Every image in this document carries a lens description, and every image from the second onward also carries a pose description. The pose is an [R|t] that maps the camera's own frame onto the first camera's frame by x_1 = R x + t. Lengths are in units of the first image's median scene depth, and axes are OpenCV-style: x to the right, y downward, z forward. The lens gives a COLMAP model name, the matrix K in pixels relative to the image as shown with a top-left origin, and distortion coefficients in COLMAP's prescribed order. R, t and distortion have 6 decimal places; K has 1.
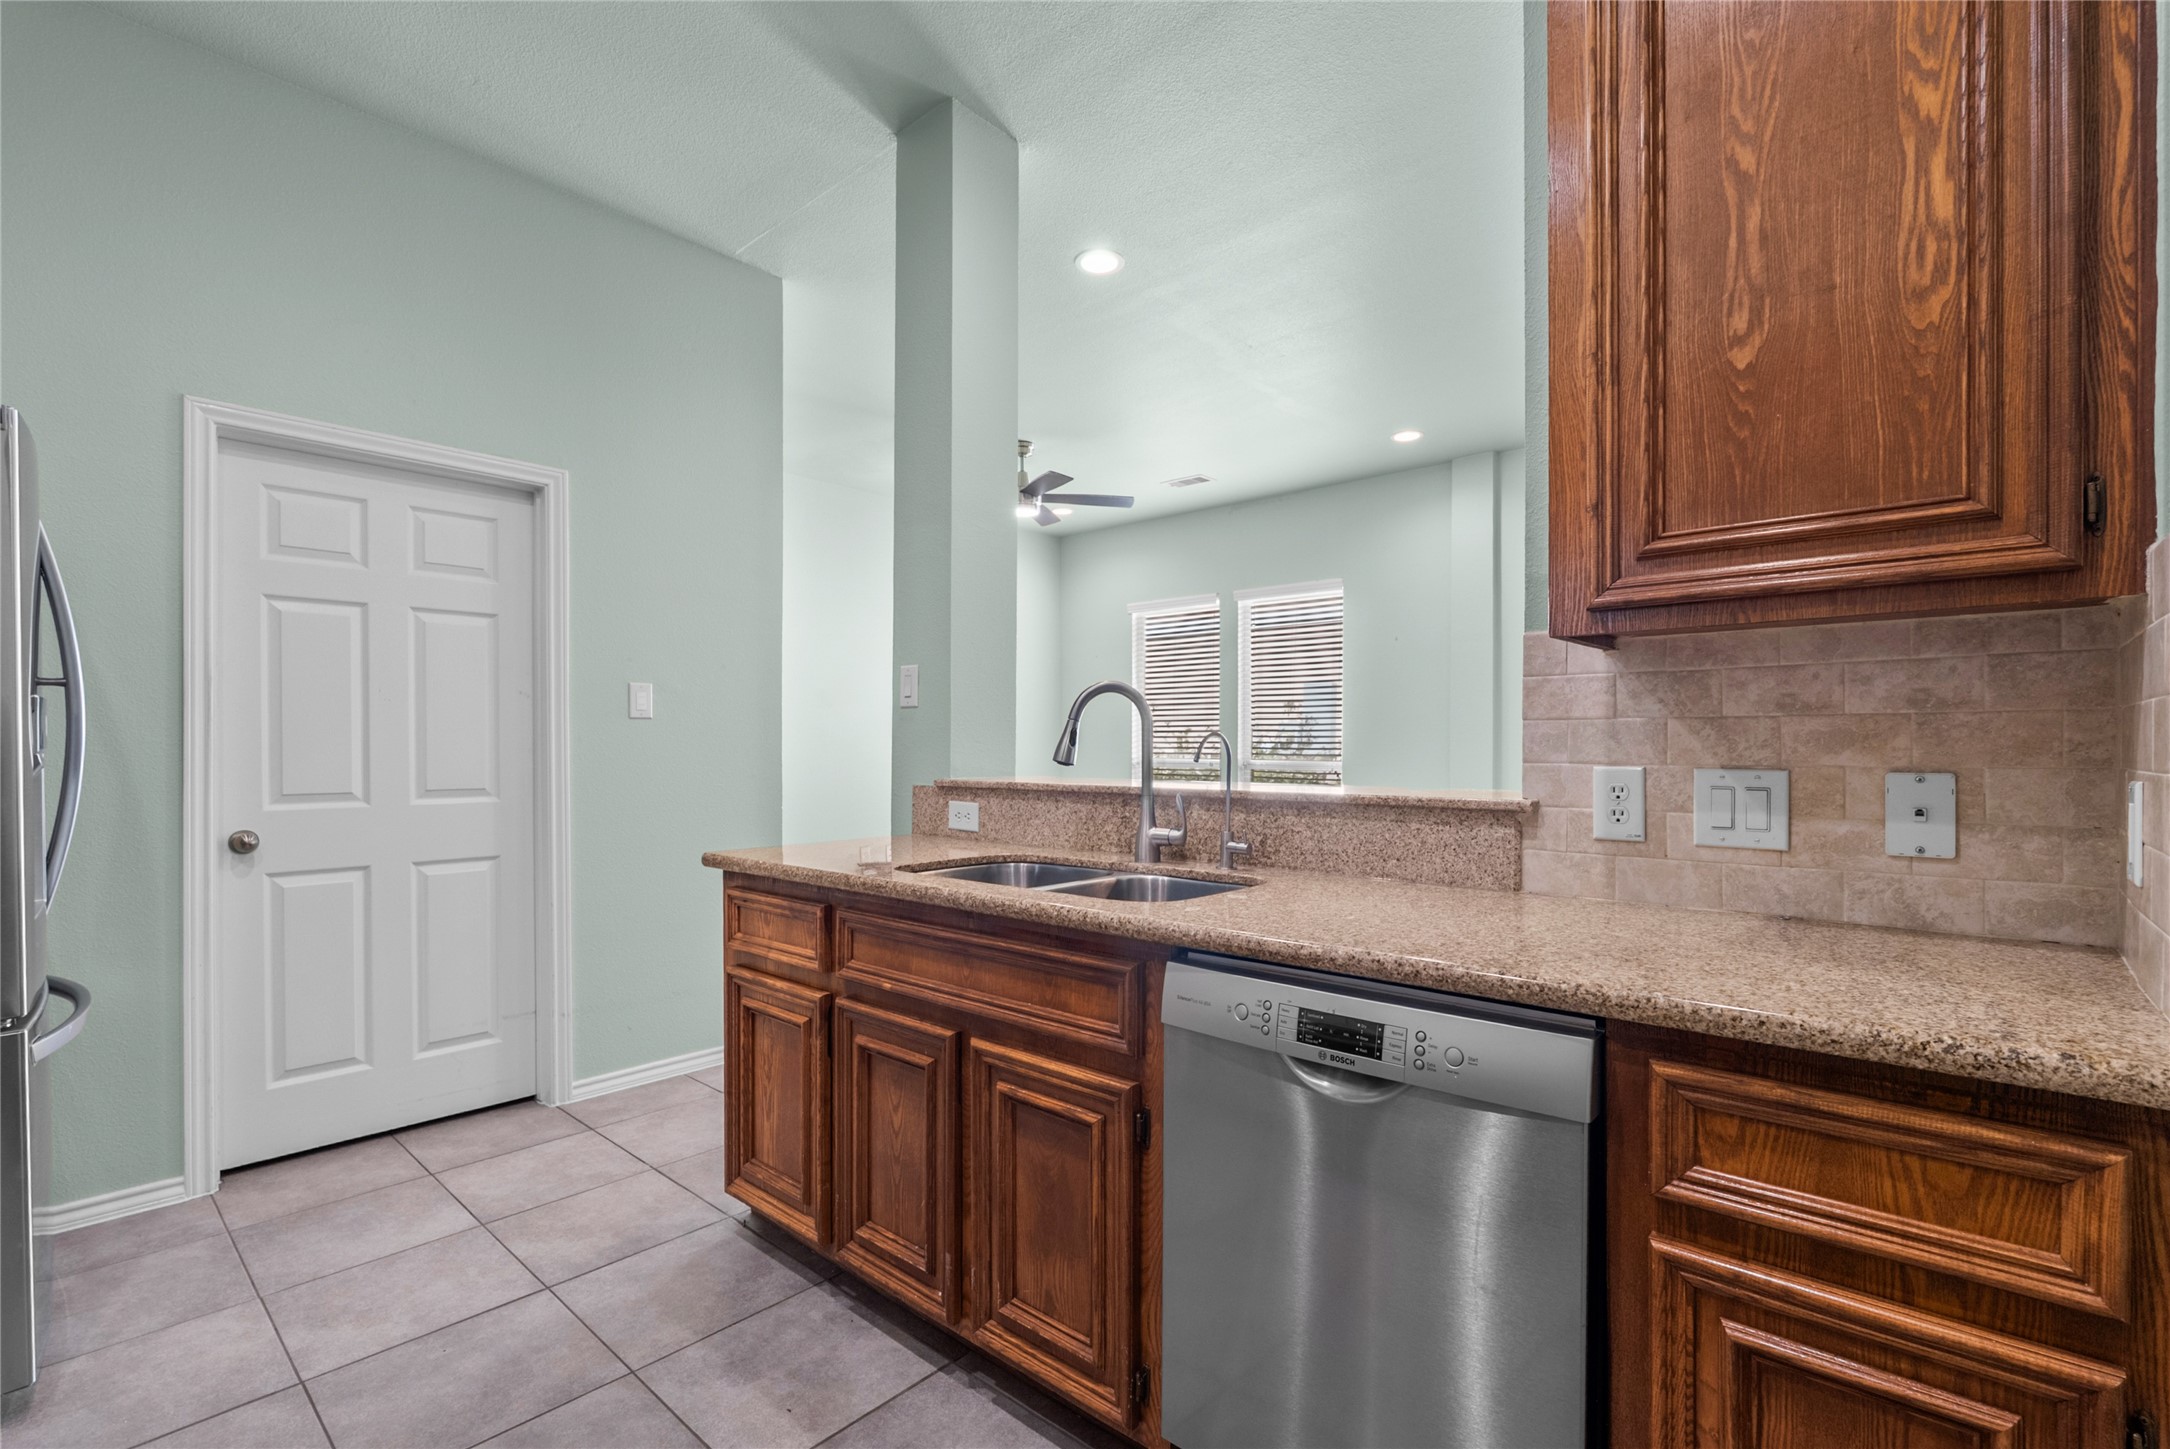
lens RADIAL K [[964.4, 0, 1125.9], [0, 964.4, 755.0], [0, 0, 1]] dist [-0.008116, 0.001239]
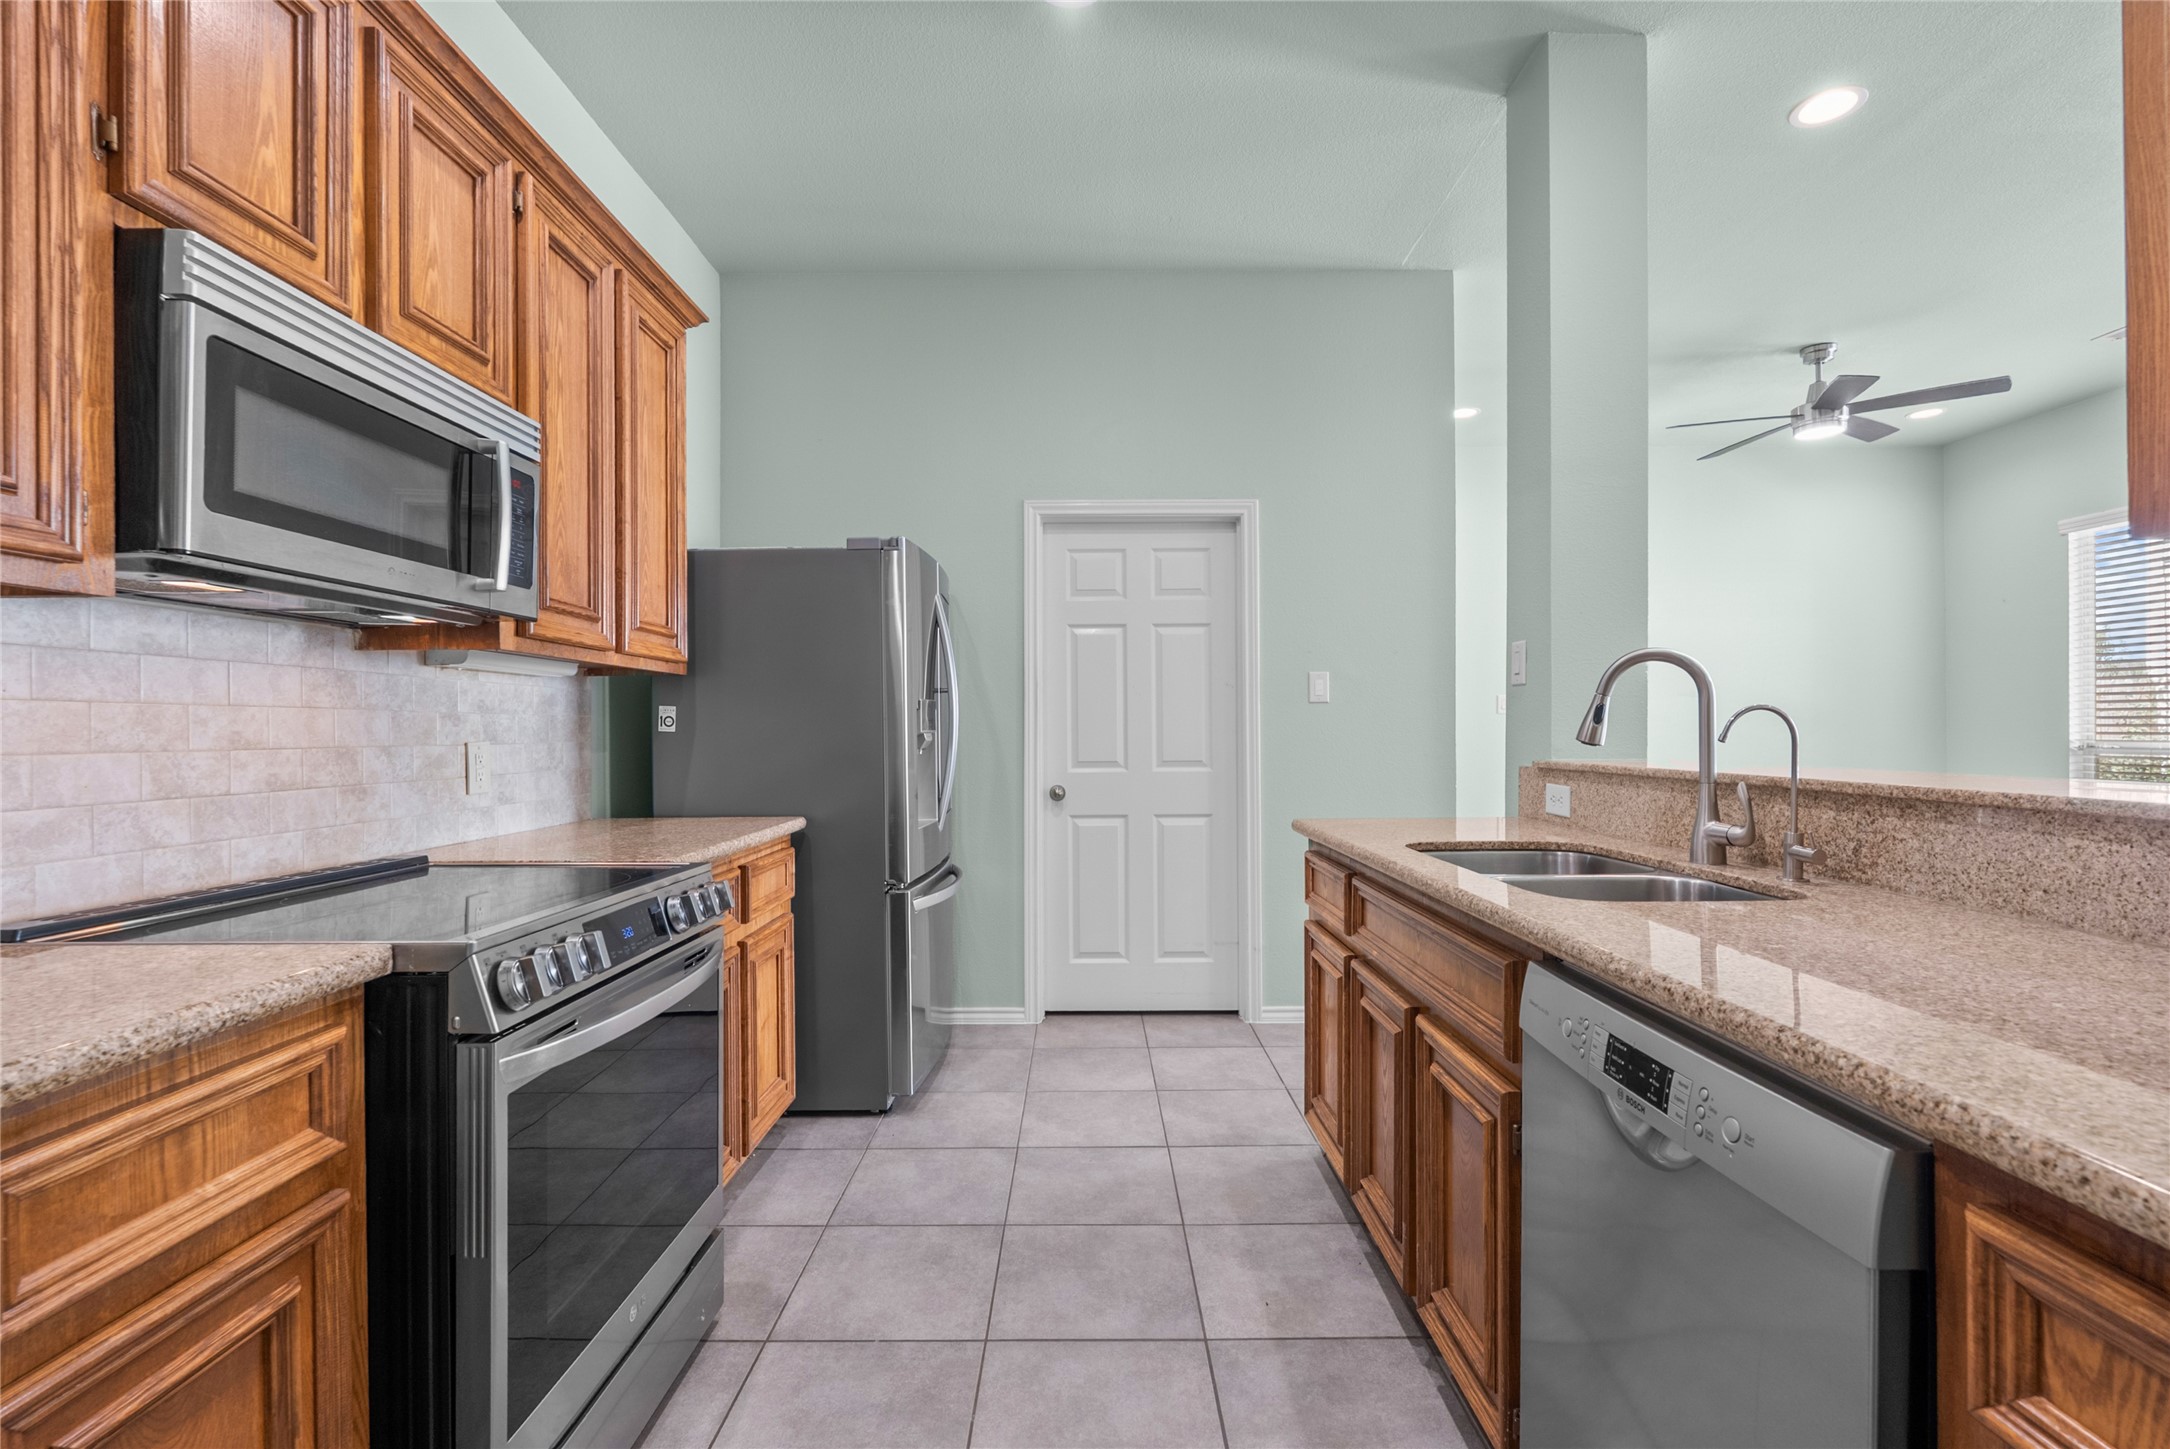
lens RADIAL K [[964.4, 0, 1091.4], [0, 964.4, 734.7], [0, 0, 1]] dist [-0.008116, 0.001239]
pose [[0.663005, 0.000303, -0.748615, 0.263376], [-0.001355, 0.999999, -0.000795, 0.002040], [0.748614, 0.001541, 0.663004, 0.056189]]
